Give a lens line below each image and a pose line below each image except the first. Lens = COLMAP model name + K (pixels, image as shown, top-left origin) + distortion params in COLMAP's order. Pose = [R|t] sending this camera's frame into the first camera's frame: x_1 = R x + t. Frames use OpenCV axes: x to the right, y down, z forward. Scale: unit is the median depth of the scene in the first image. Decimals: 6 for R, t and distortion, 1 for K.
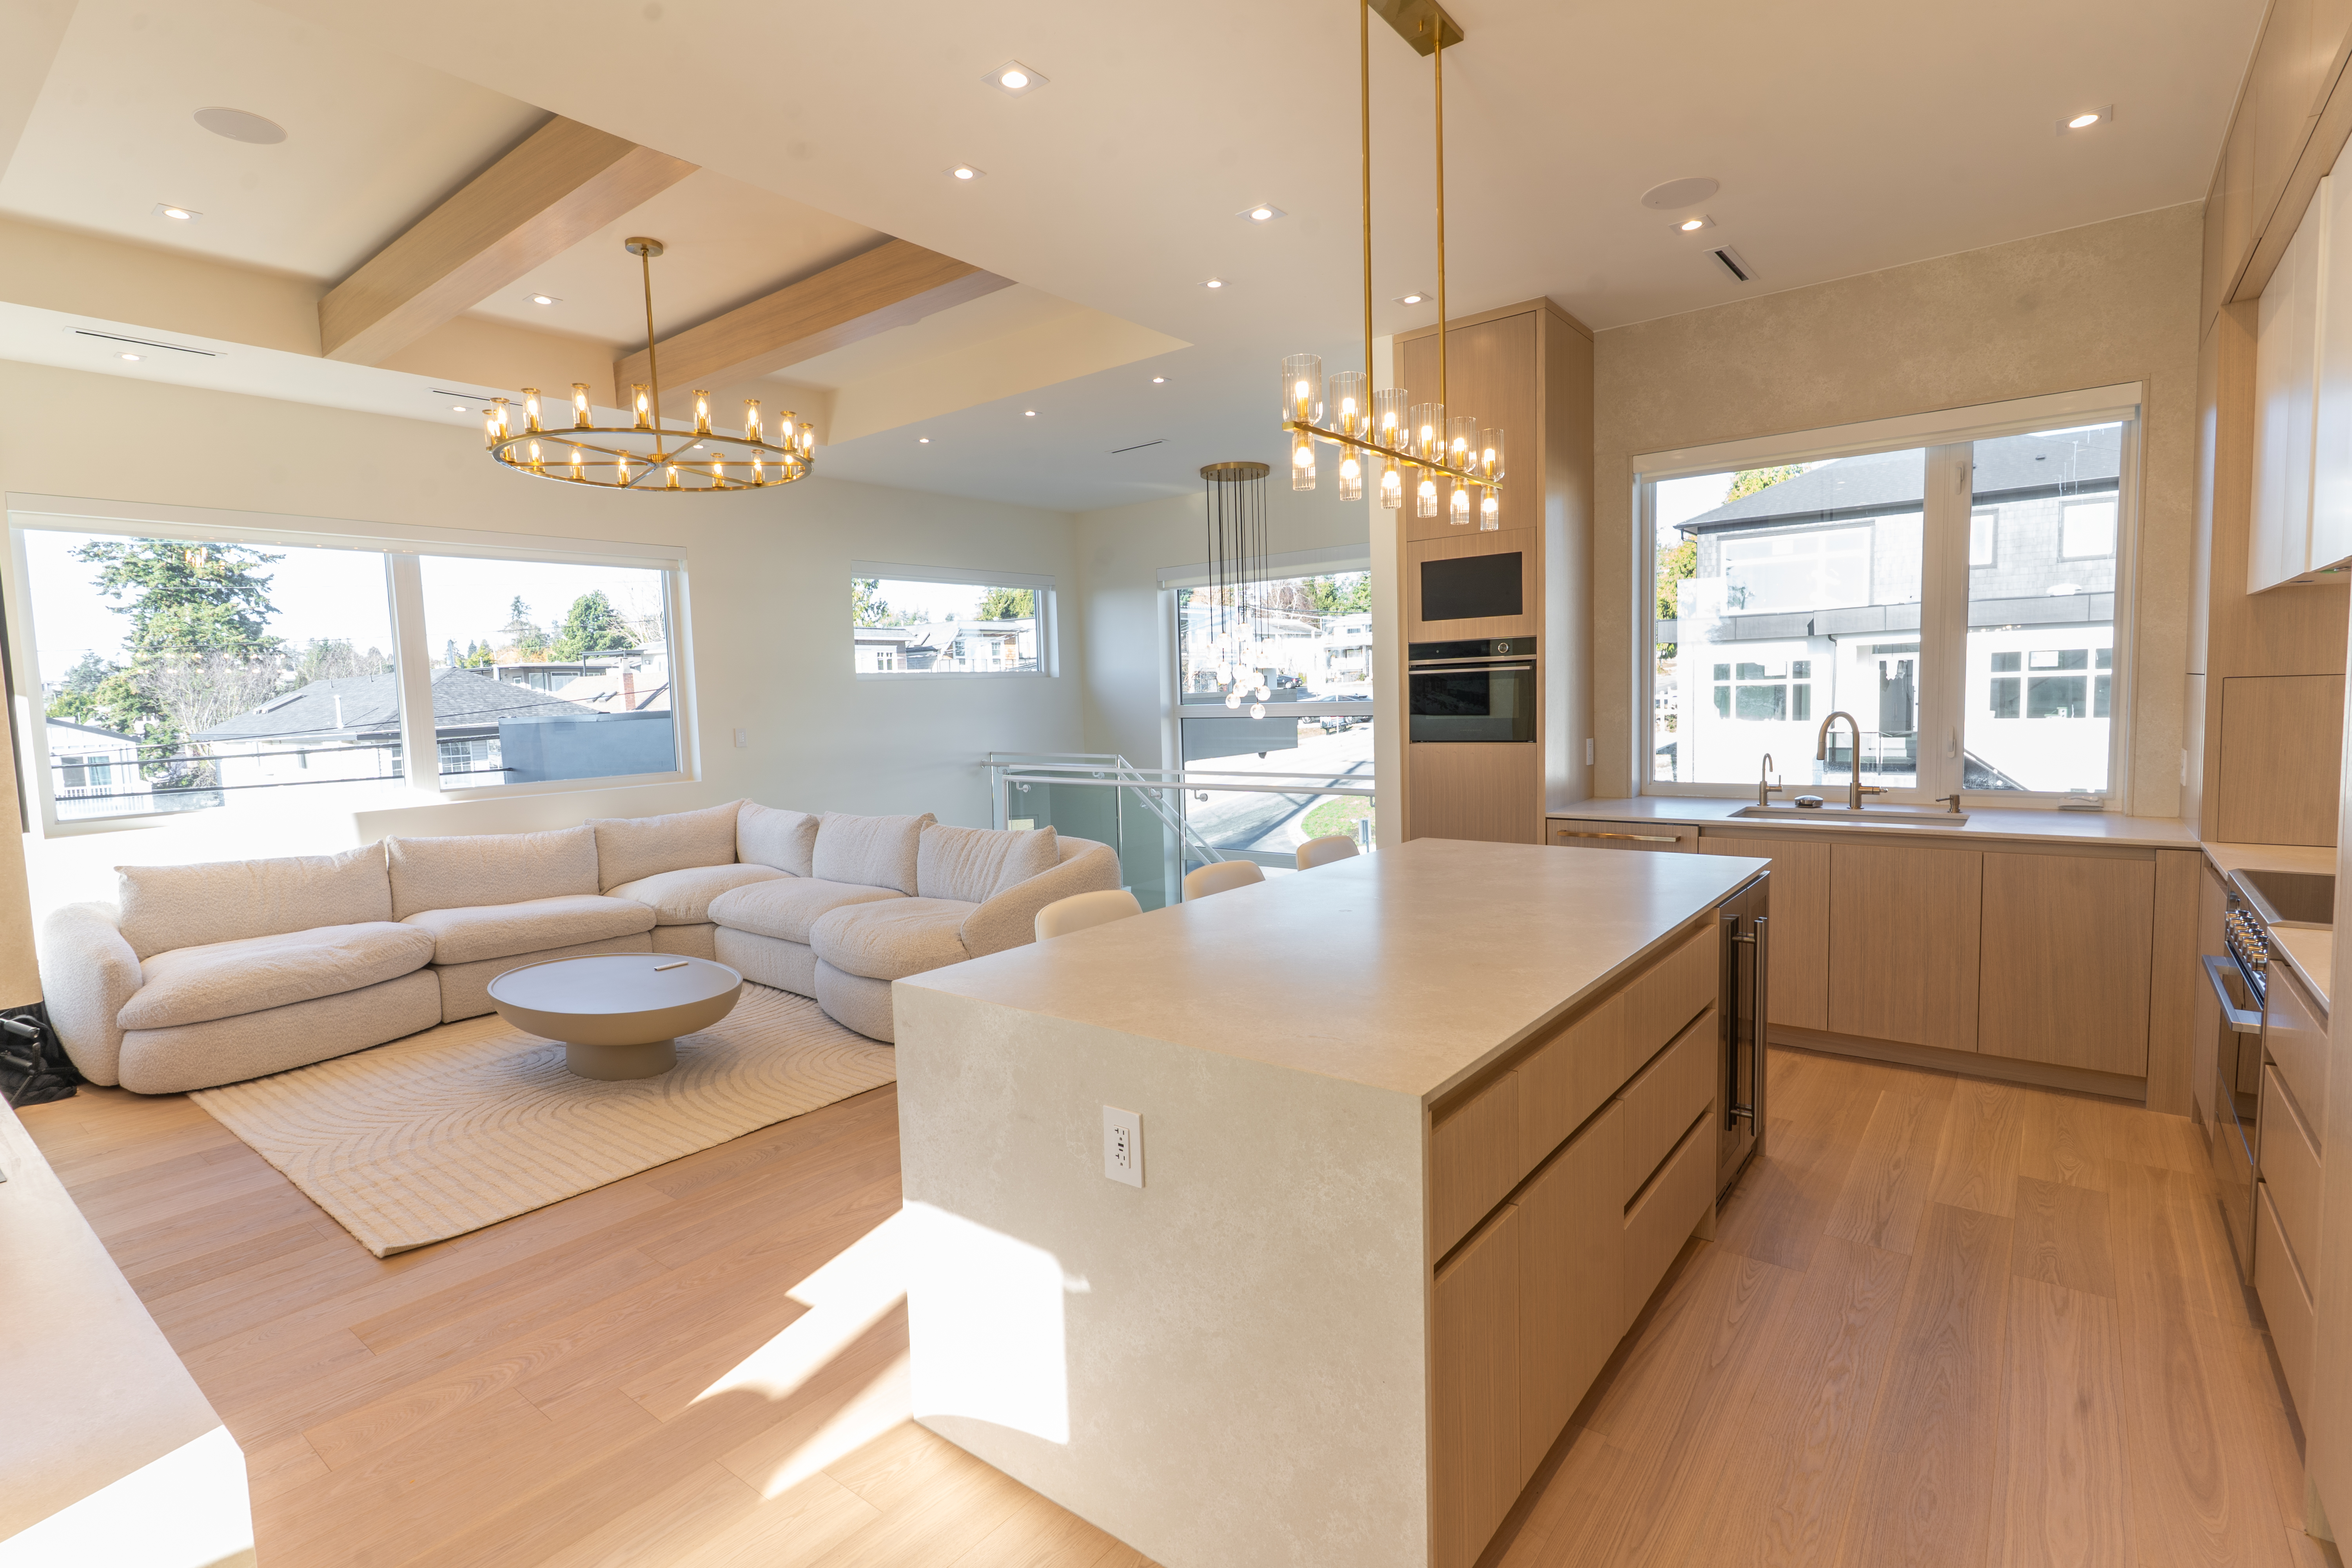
lens RADIAL K [[1124.3, 0, 1176.0], [0, 1124.3, 784.0], [0, 0, 1]] dist [0.002911, 0.000534]
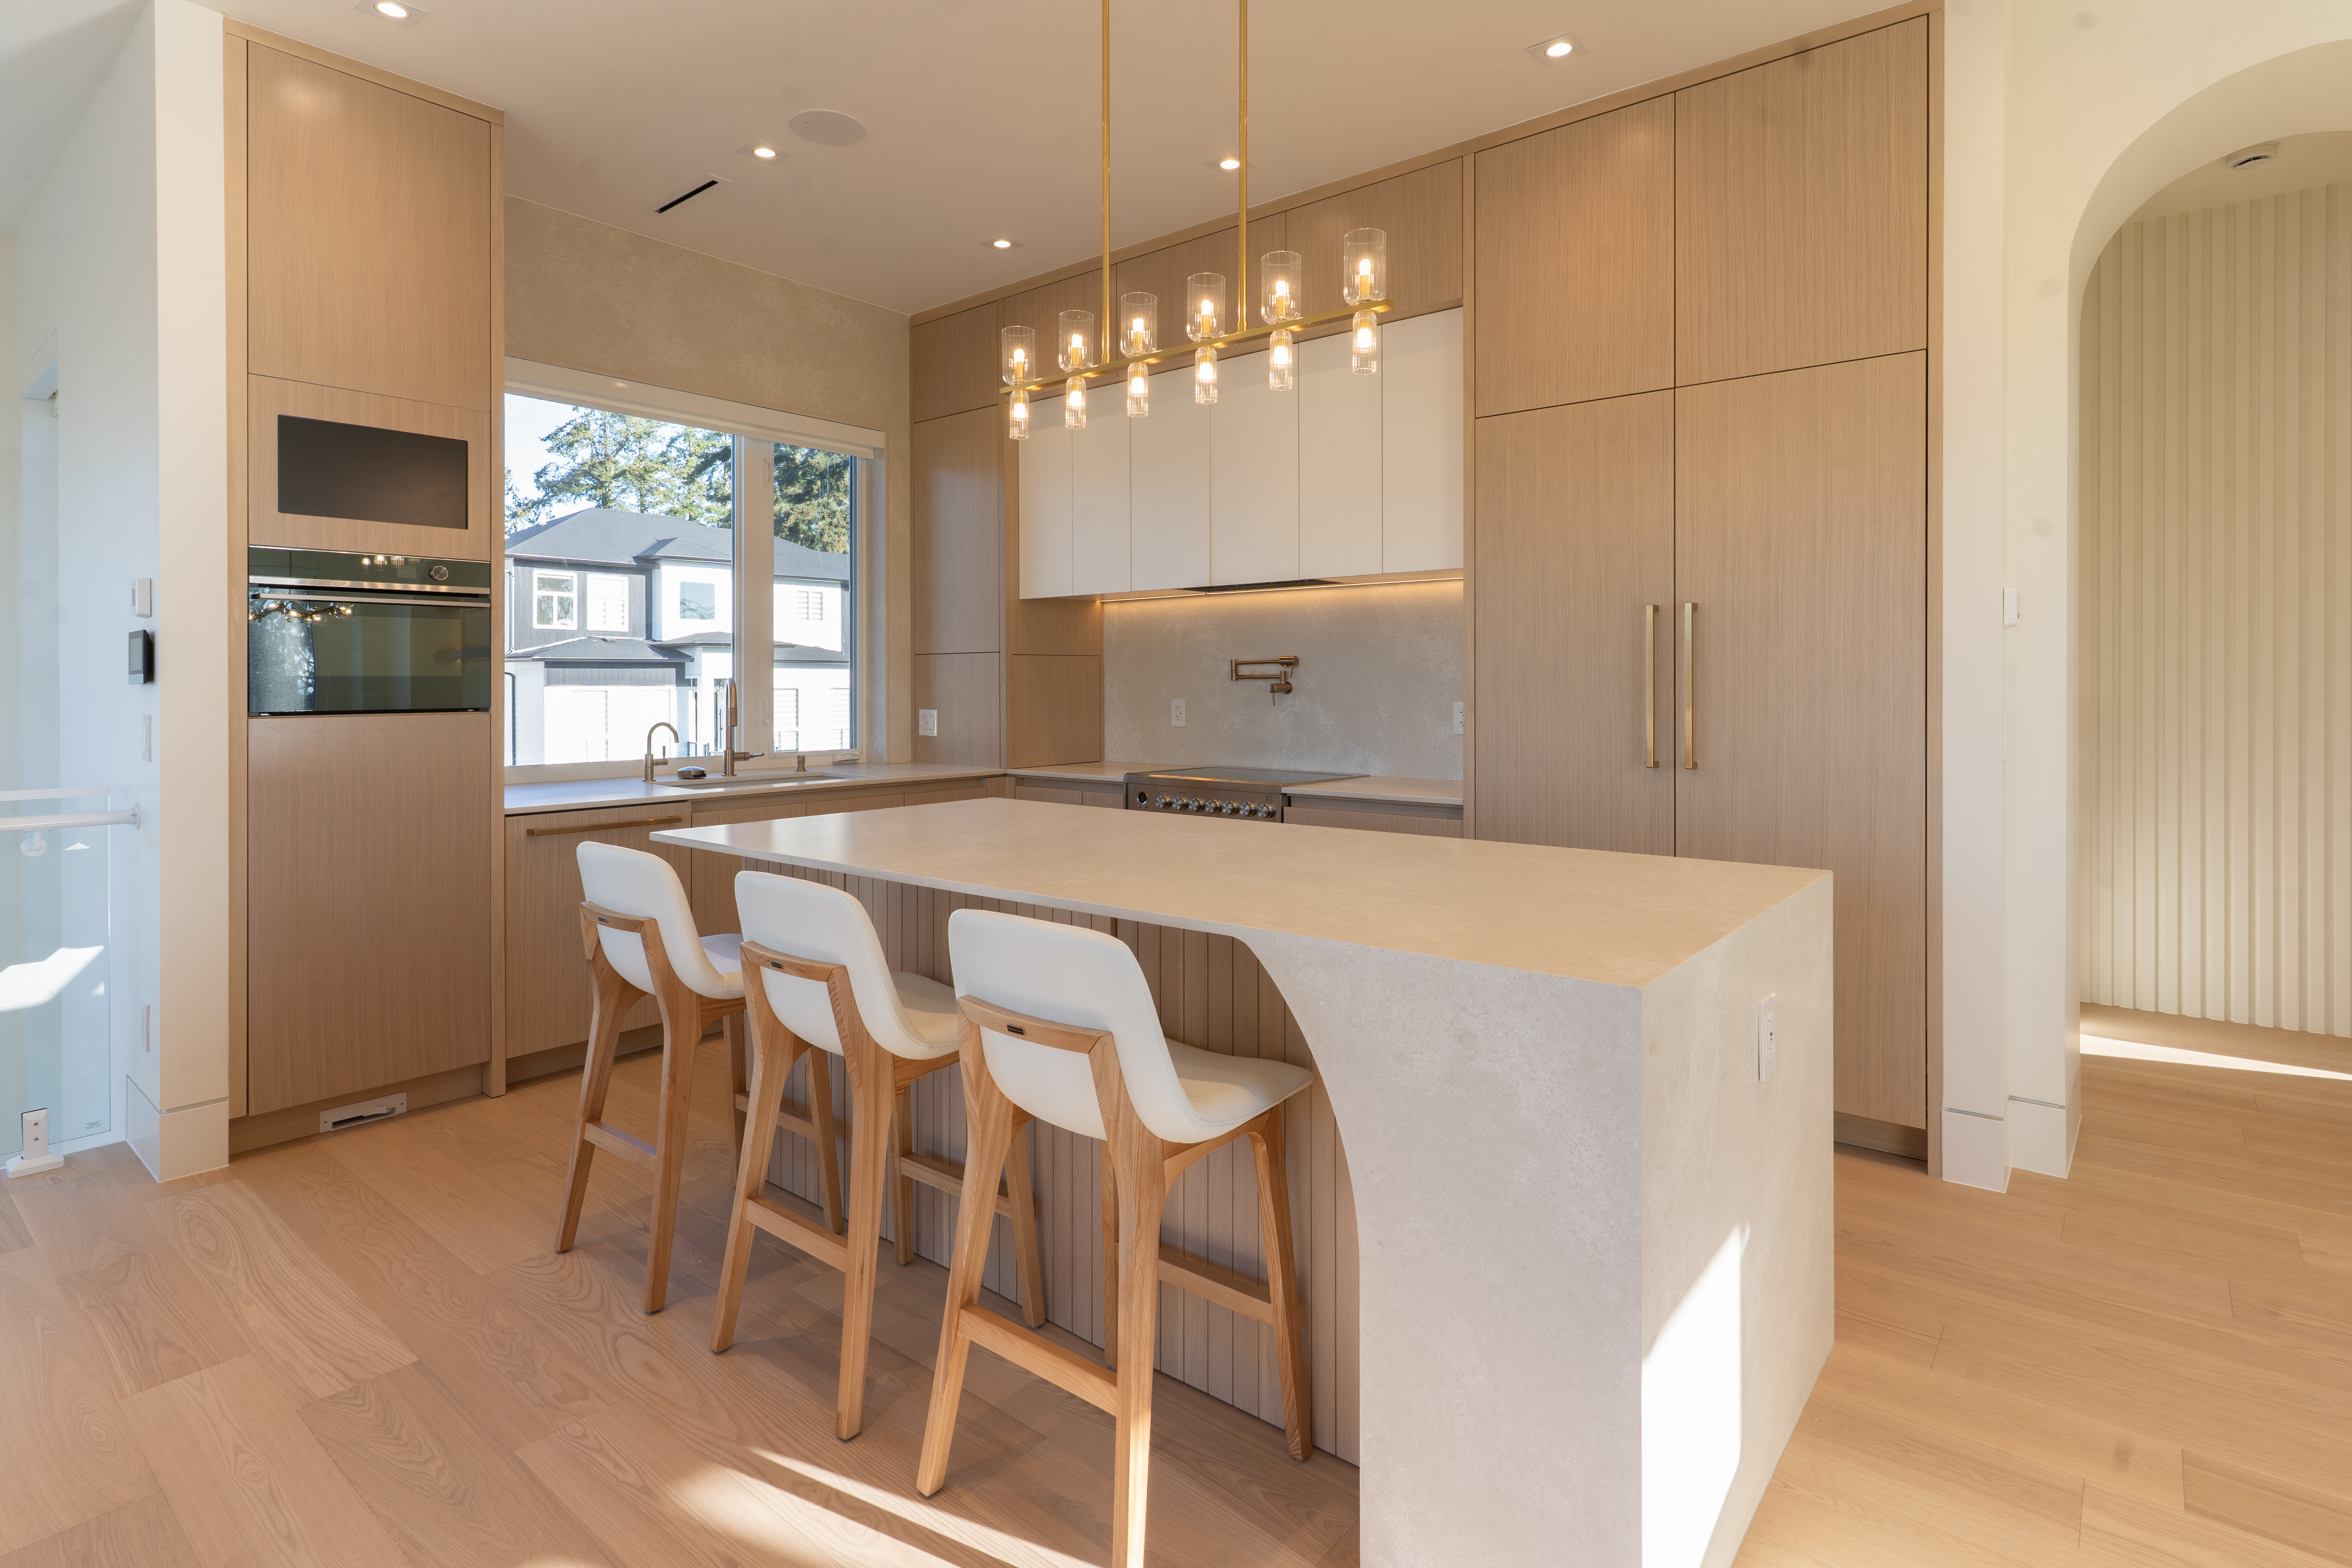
lens RADIAL K [[1166.6, 0, 1147.4], [0, 1166.6, 683.5], [0, 0, 1]] dist [-0.002211, 0.000207]
pose [[0.030026, 0.031604, 0.999049, -0.405942], [0.085211, 0.995781, -0.034062, 0.006673], [-0.995910, 0.086153, 0.027207, 0.565359]]
